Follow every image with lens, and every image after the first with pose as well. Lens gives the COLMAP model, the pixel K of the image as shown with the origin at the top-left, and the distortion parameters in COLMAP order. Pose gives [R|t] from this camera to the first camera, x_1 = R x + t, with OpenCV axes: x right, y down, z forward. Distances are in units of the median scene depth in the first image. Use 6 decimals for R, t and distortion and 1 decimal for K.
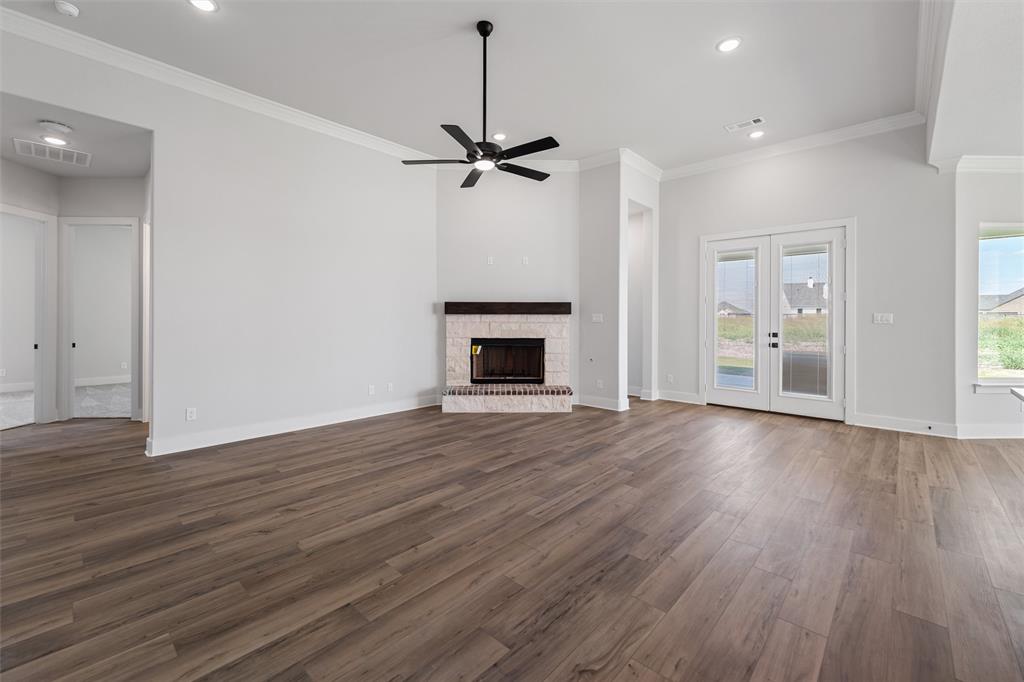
lens RADIAL K [[429.8, 0, 514.0], [0, 429.8, 319.3], [0, 0, 1]] dist [-0.002242, 0.000246]
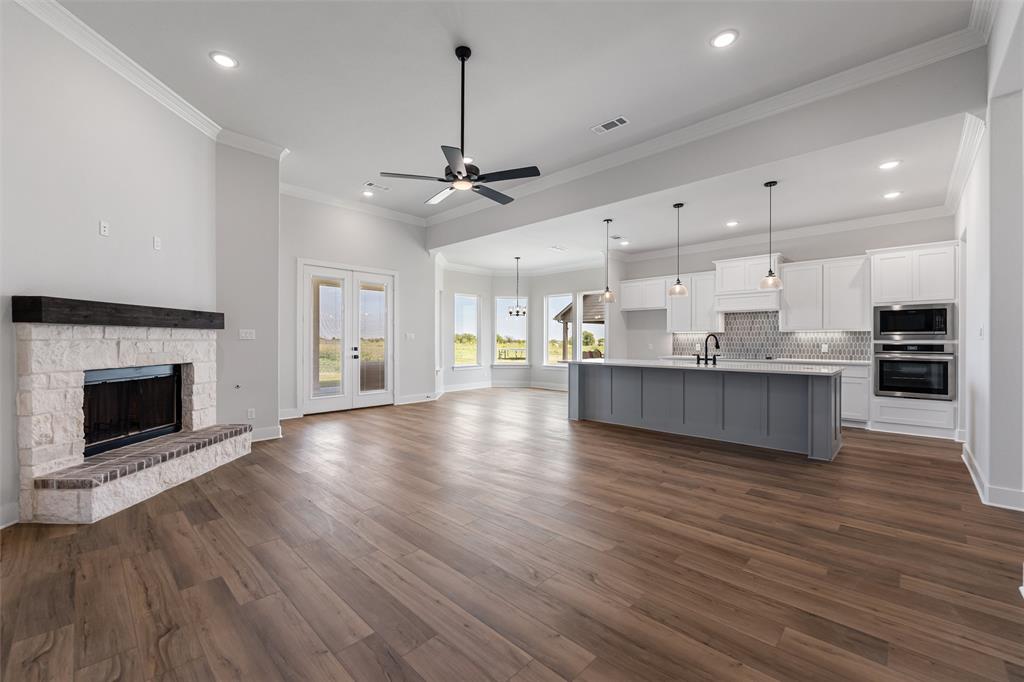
lens RADIAL K [[410.3, 0, 515.7], [0, 410.3, 335.1], [0, 0, 1]] dist [-0.003100, -0.000374]
pose [[0.015835, 0.008330, 0.999840, -0.677555], [0.002763, 0.999961, -0.008374, 0.007126], [-0.999871, 0.002895, 0.015811, 0.545872]]
